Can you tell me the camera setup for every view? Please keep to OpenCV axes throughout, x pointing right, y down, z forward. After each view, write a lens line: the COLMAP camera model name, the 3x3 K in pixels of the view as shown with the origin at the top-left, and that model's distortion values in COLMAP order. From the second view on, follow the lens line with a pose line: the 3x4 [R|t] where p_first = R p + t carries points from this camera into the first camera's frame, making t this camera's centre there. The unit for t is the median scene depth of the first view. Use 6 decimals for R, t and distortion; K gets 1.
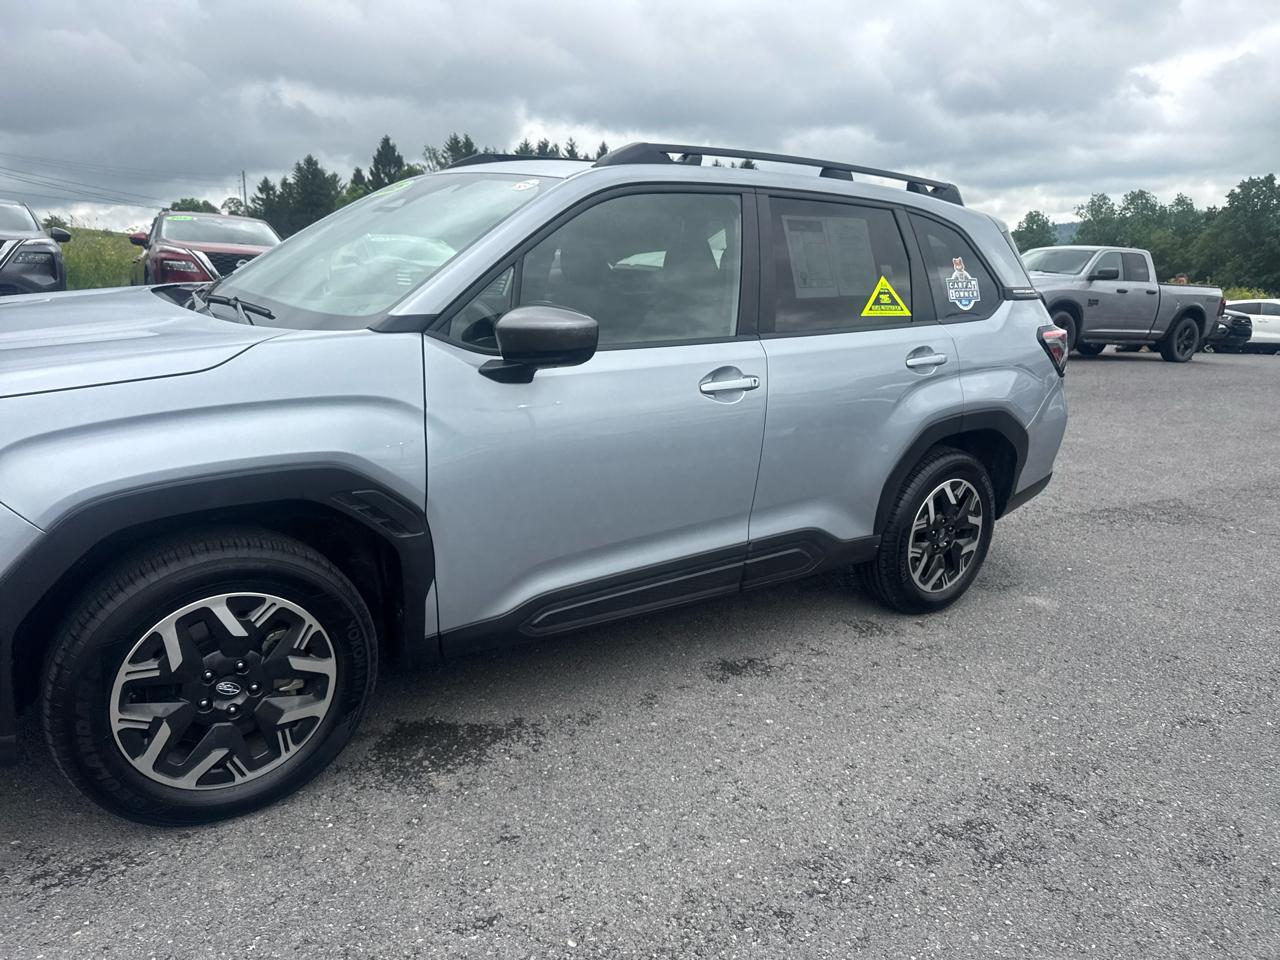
lens RADIAL K [[971.4, 0, 665.1], [0, 971.4, 457.3], [0, 0, 1]] dist [0.076943, -0.120487]
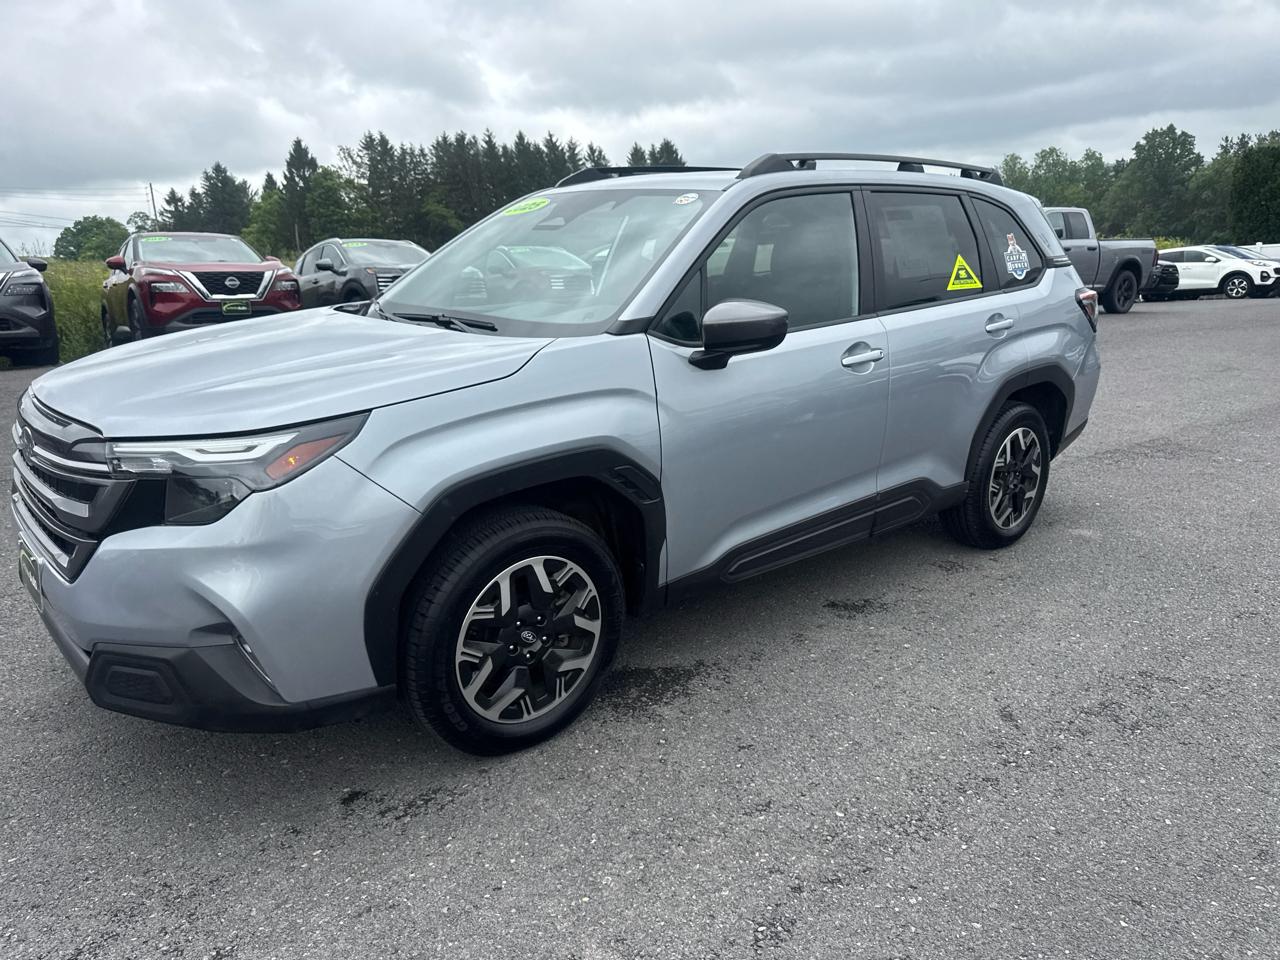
lens RADIAL K [[985.9, 0, 663.8], [0, 985.9, 460.3], [0, 0, 1]] dist [0.055164, -0.092780]
pose [[0.994611, -0.080525, 0.065307, -0.198262], [0.079456, 0.996661, 0.018813, 0.004880], [-0.066603, -0.013523, 0.997688, -0.126978]]
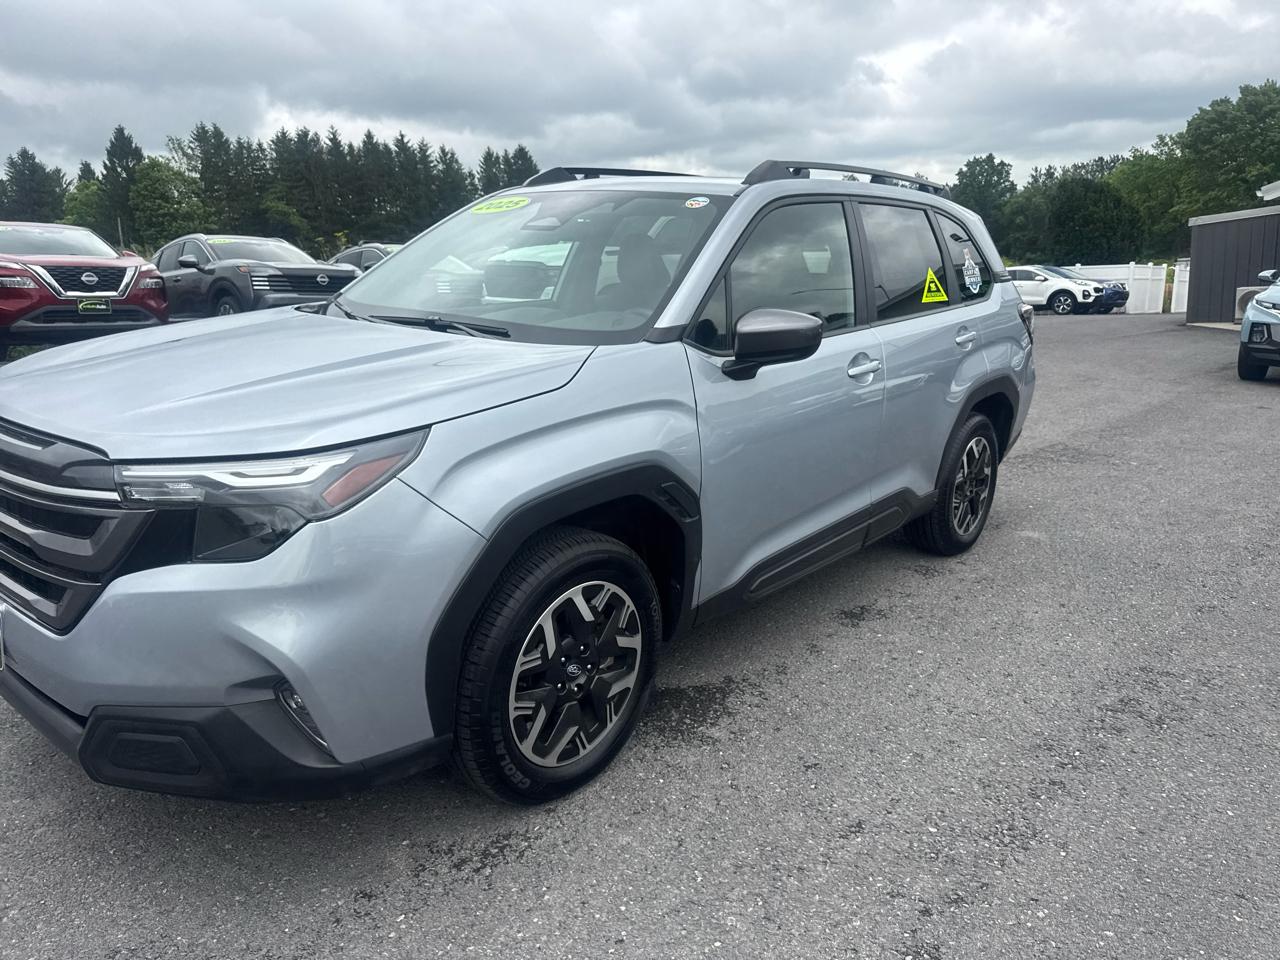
lens RADIAL K [[974.6, 0, 683.4], [0, 974.6, 453.4], [0, 0, 1]] dist [0.028418, -0.026260]
pose [[0.967323, -0.087805, 0.237857, -0.328460], [0.085267, 0.996138, 0.020961, -0.012857], [-0.238779, 0.000006, 0.971074, -0.058043]]
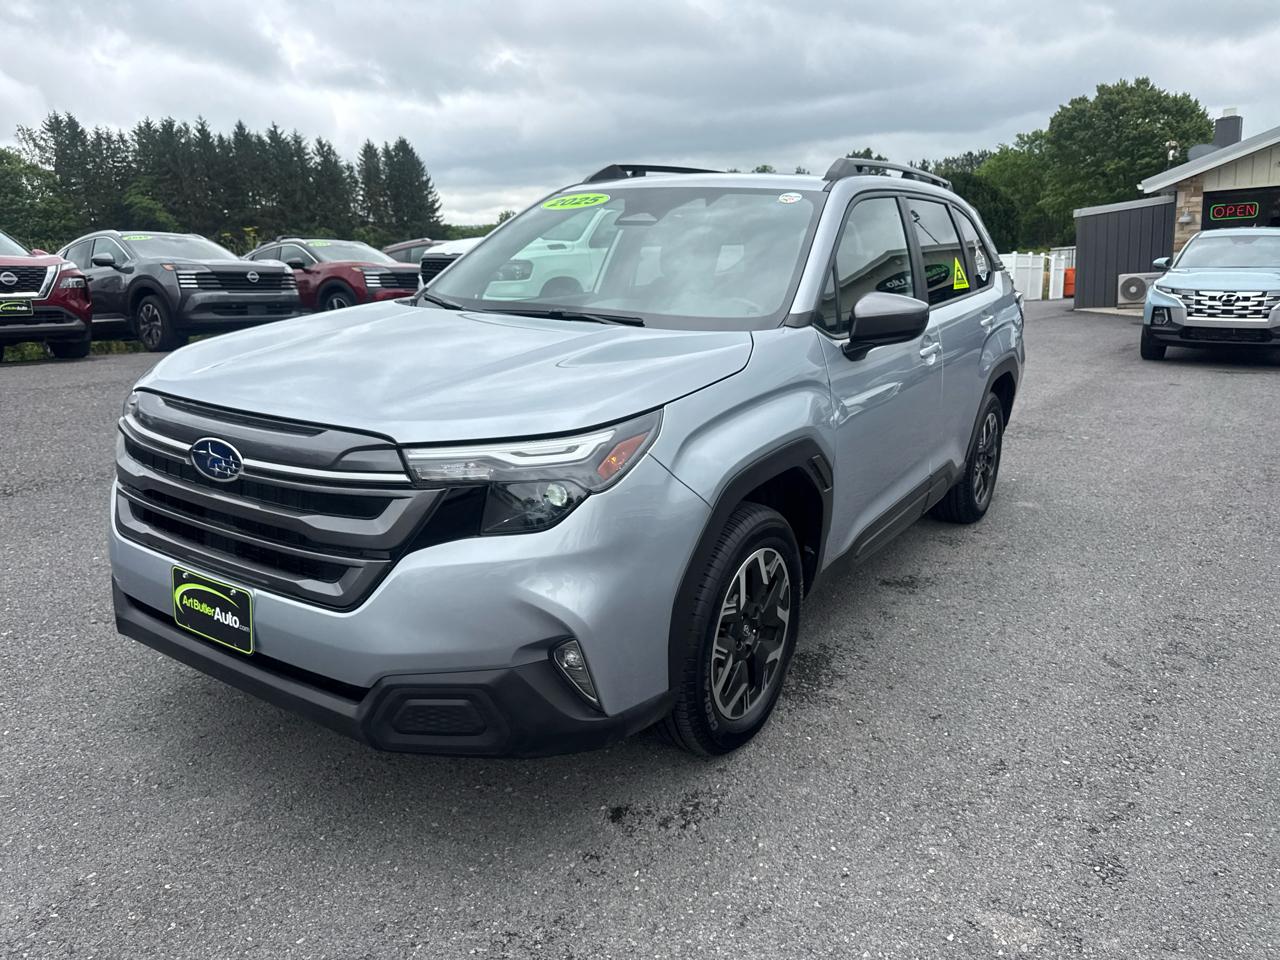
lens RADIAL K [[974.6, 0, 683.4], [0, 974.6, 453.4], [0, 0, 1]] dist [0.028418, -0.026260]
pose [[0.929732, -0.120969, 0.347799, -0.526904], [0.114569, 0.992650, 0.038992, -0.021517], [-0.349960, 0.003594, 0.936758, -0.054369]]
